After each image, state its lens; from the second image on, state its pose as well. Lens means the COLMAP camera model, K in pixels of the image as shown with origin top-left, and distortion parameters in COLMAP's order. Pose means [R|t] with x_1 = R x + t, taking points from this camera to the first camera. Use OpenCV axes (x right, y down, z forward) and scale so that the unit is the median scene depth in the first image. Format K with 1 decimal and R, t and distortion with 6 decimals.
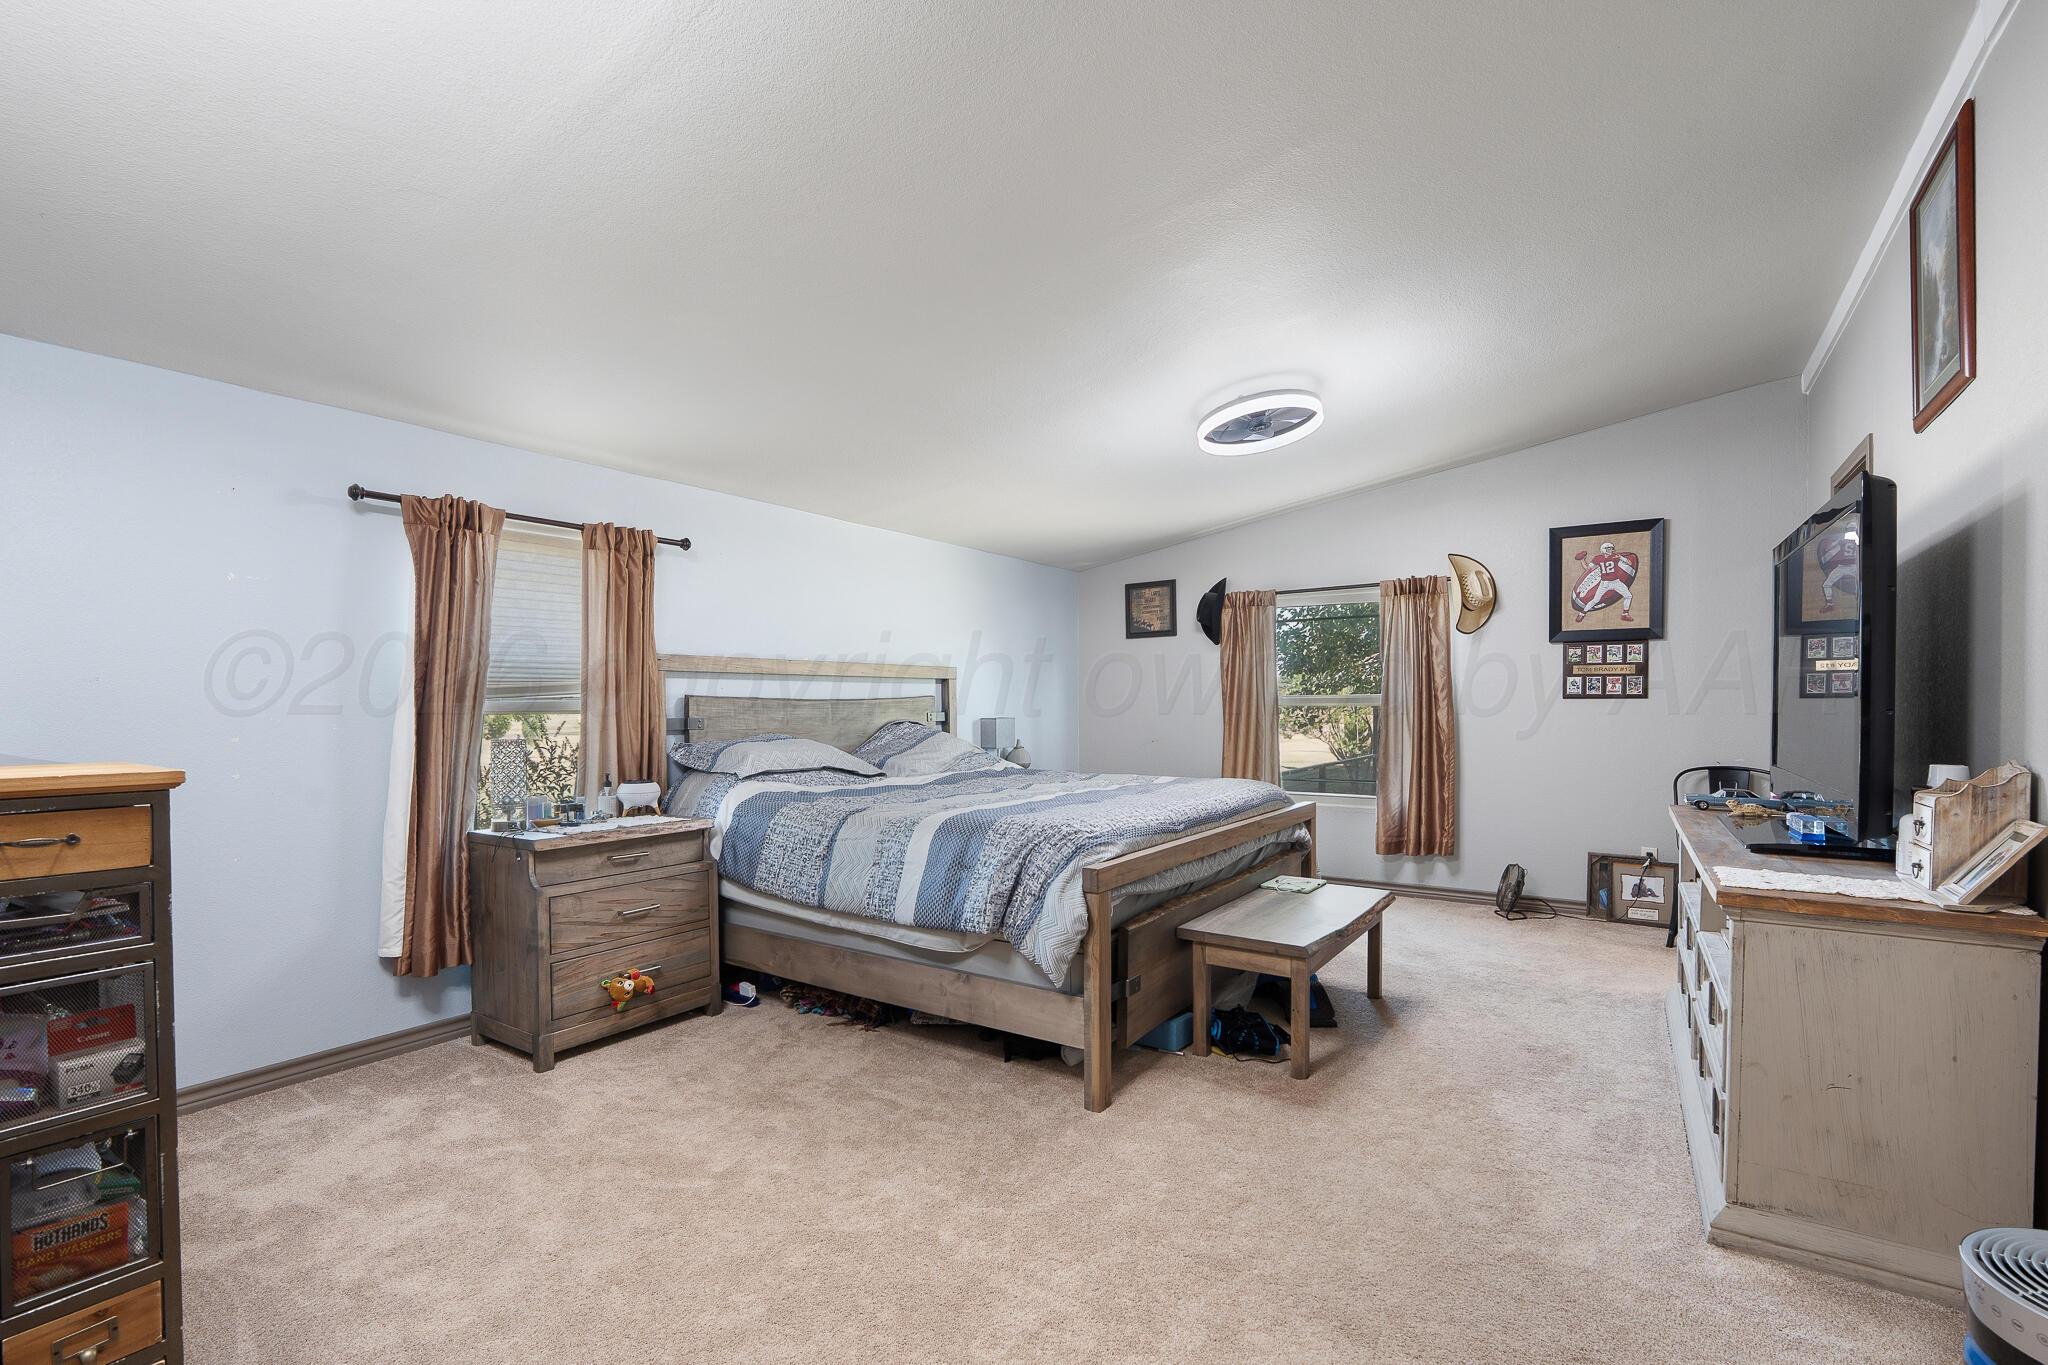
lens RADIAL K [[906.3, 0, 1021.6], [0, 906.3, 709.8], [0, 0, 1]] dist [-0.018801, 0.003284]
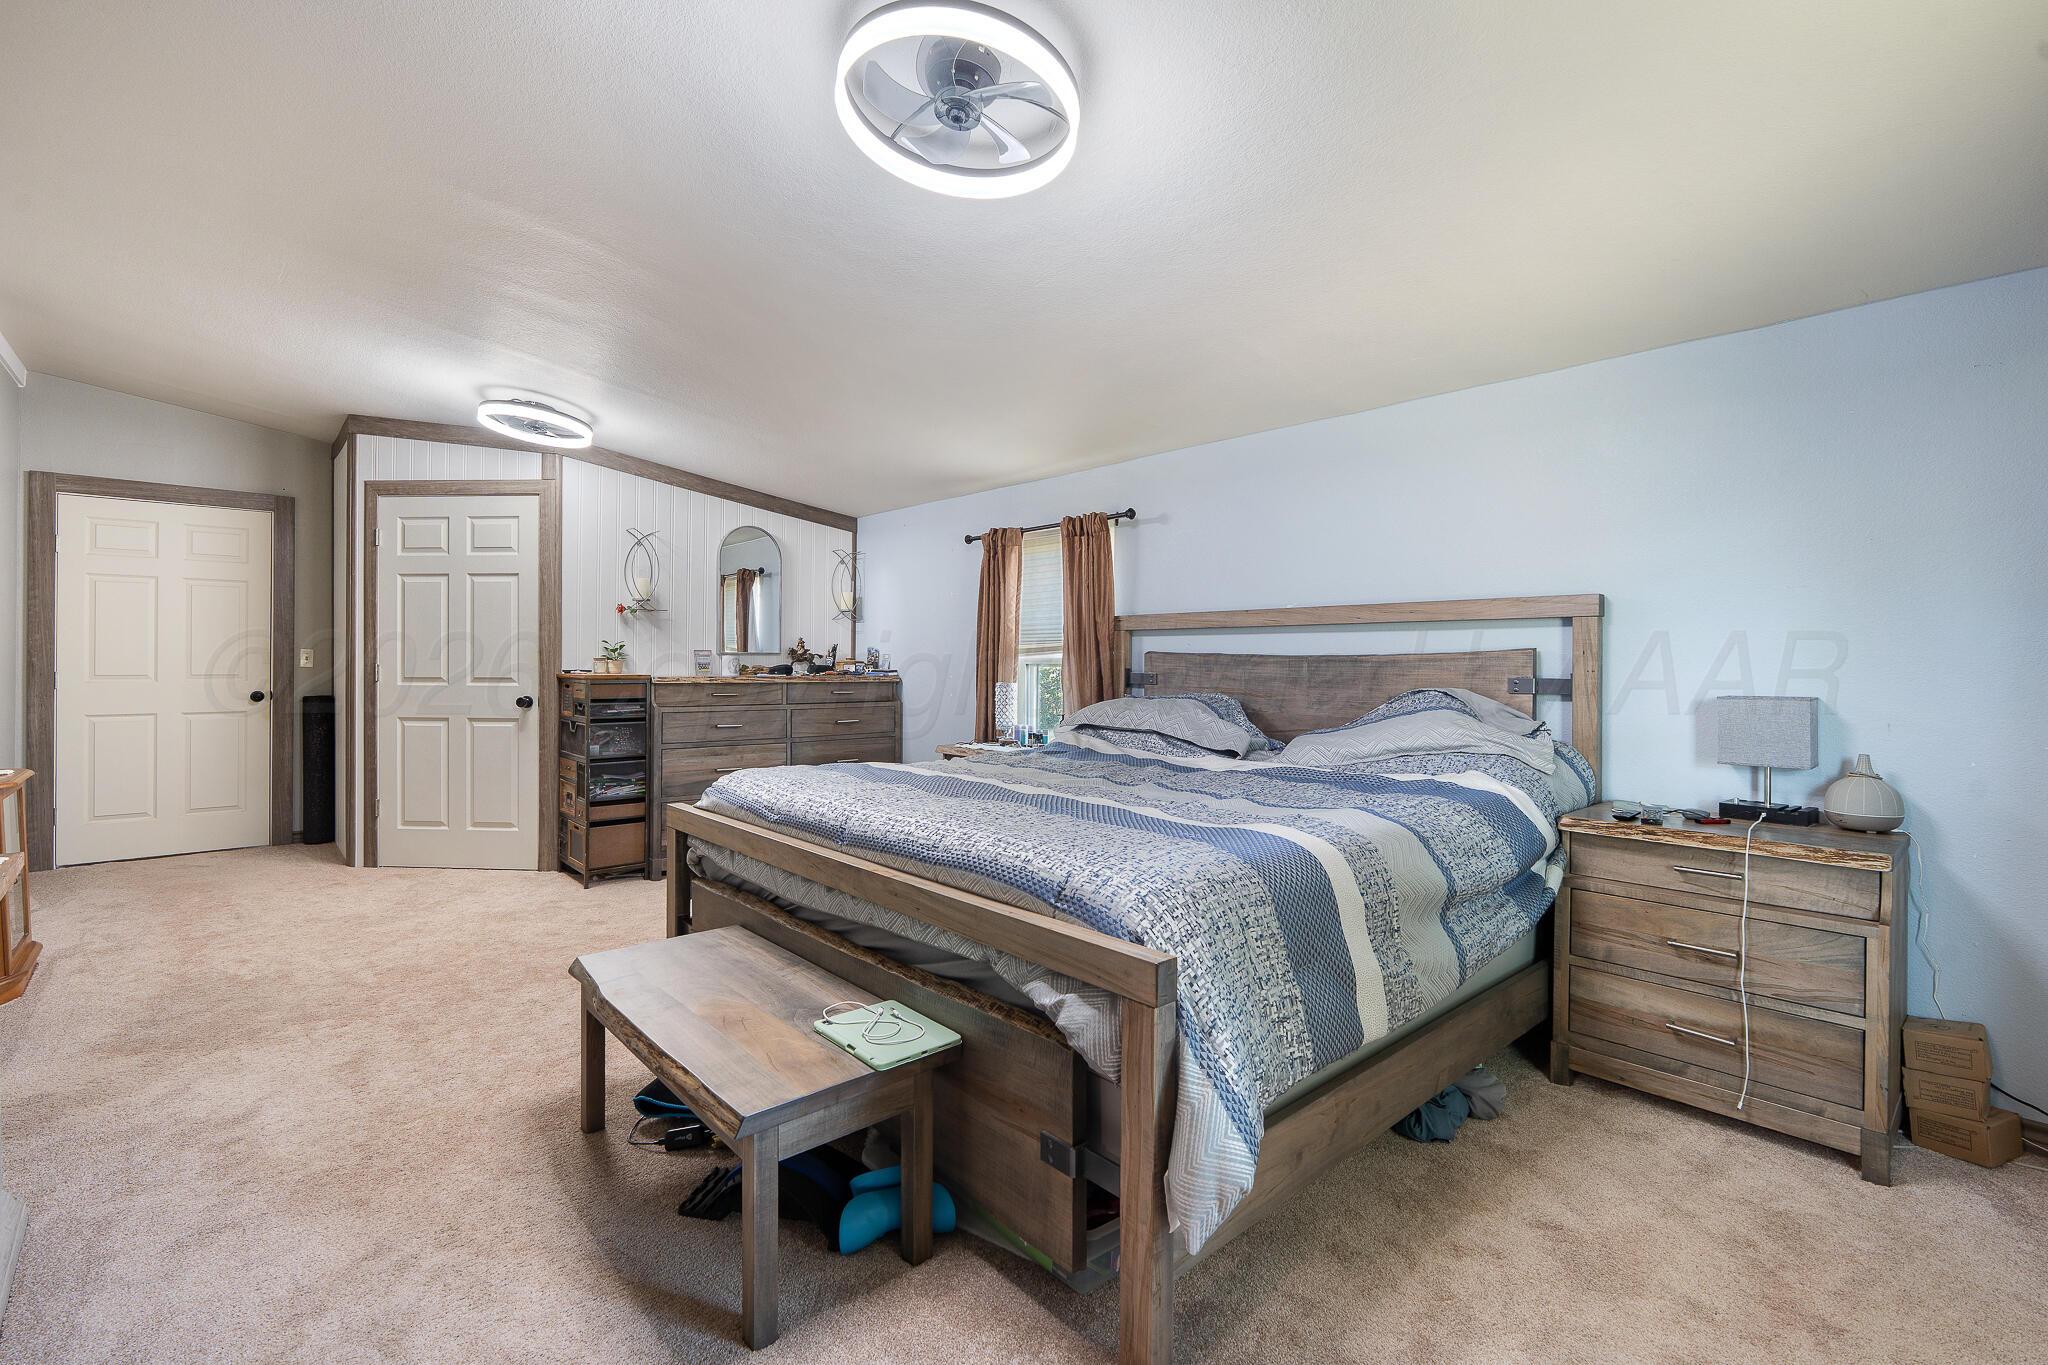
lens RADIAL K [[906.3, 0, 1025.1], [0, 906.3, 666.3], [0, 0, 1]] dist [-0.018801, 0.003284]
pose [[-0.242684, 0.014054, -0.970003, 0.909817], [-0.010945, 0.999792, 0.017224, -0.019691], [0.970044, 0.014796, -0.242480, 1.429820]]
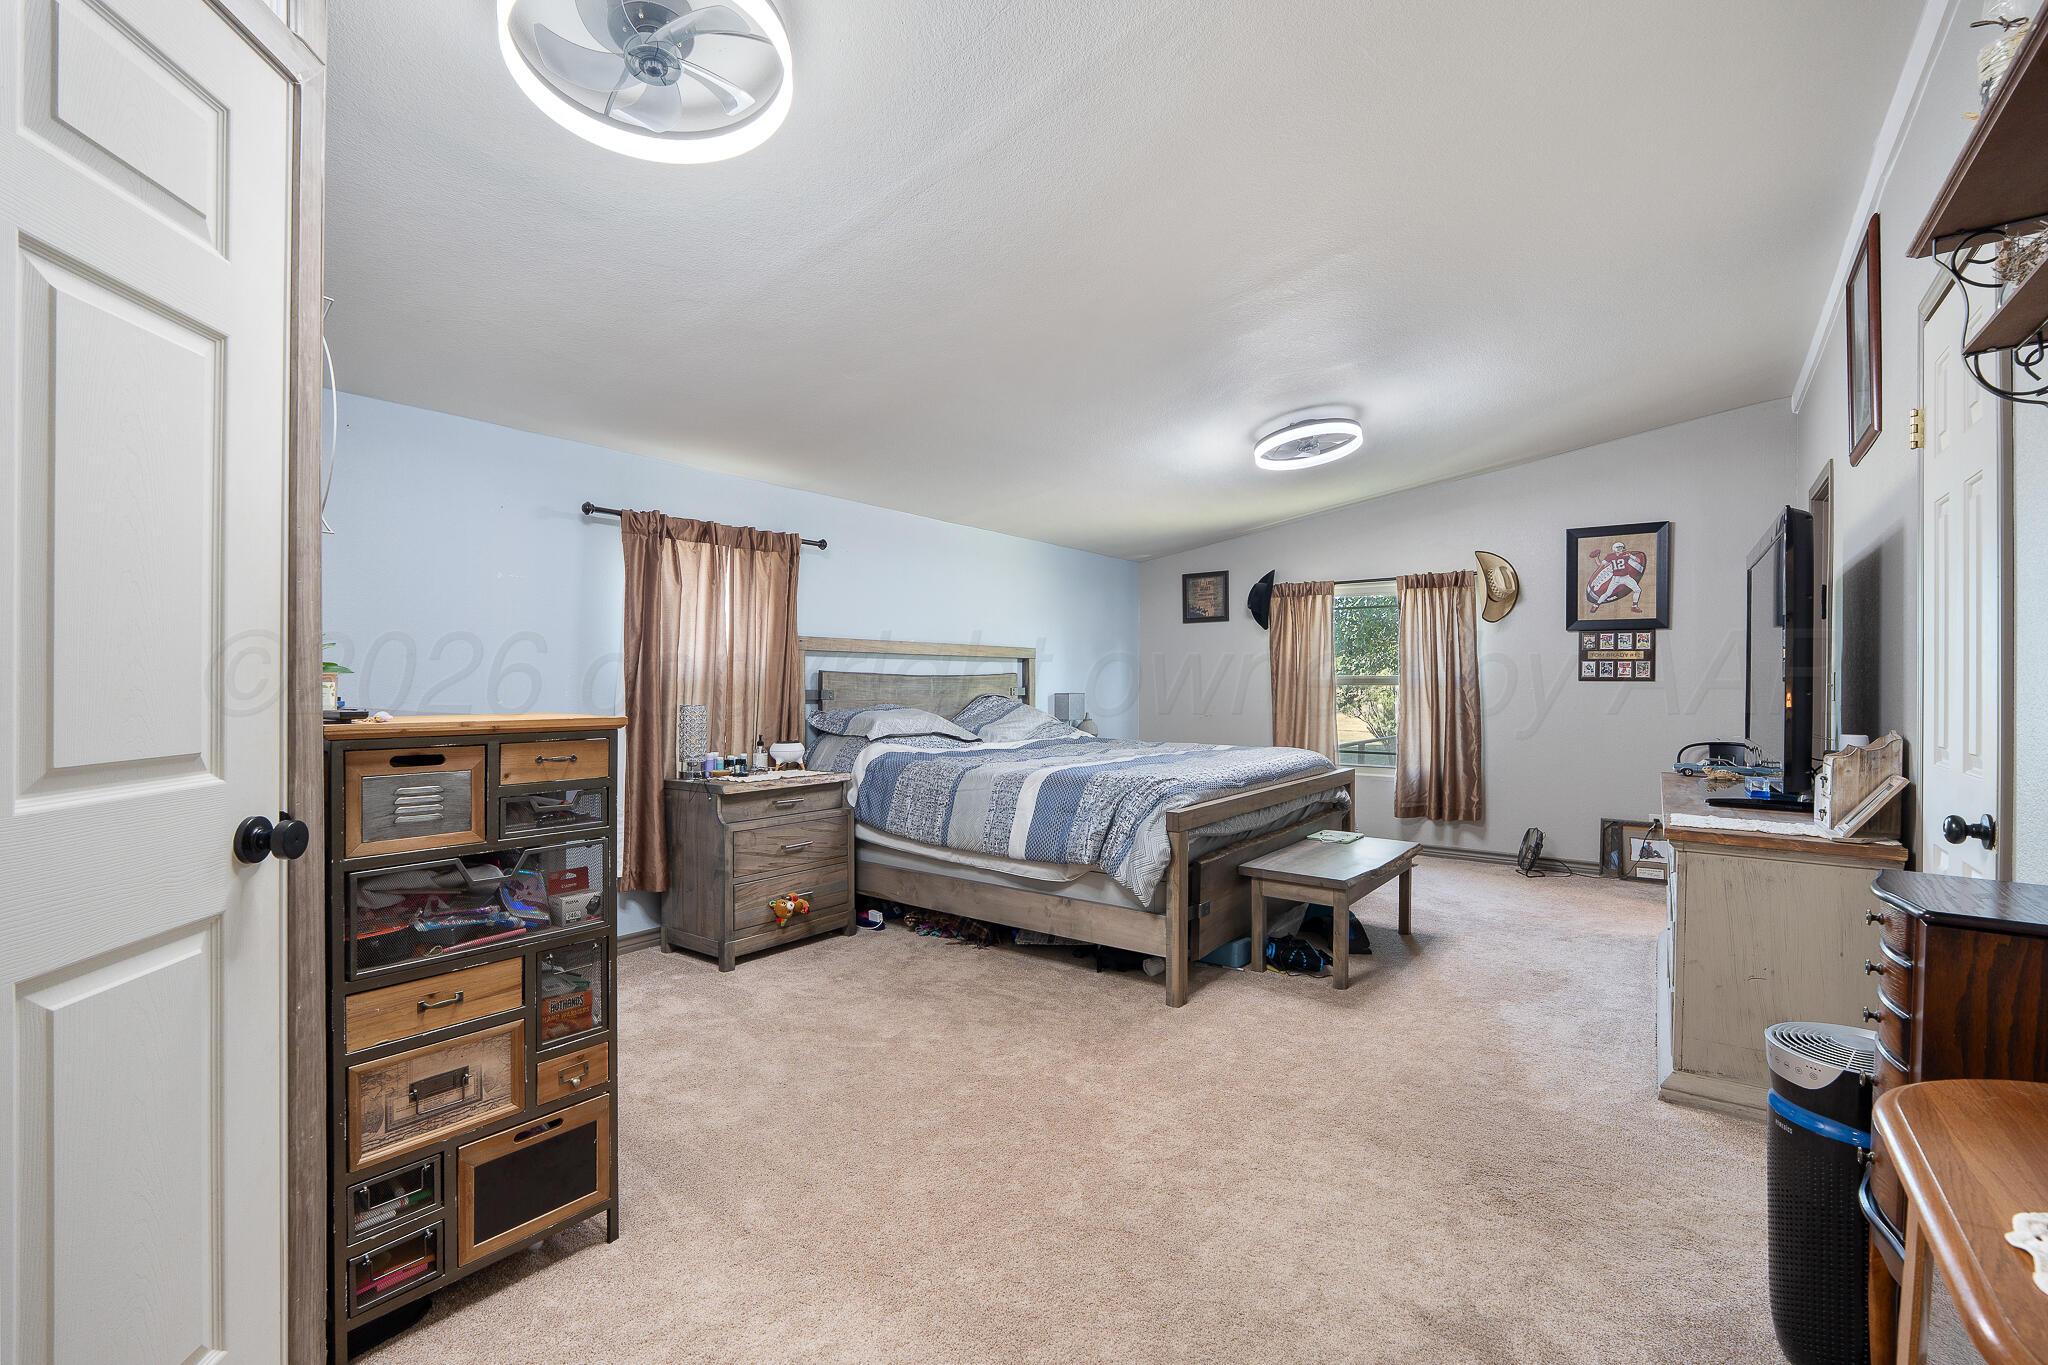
lens RADIAL K [[906.3, 0, 1021.6], [0, 906.3, 672.7], [0, 0, 1]] dist [-0.018801, 0.003284]
pose [[0.999164, 0.009380, -0.039788, -0.074182], [-0.010011, 0.999827, -0.015686, 0.003203], [0.039634, 0.016071, 0.999085, -0.231474]]
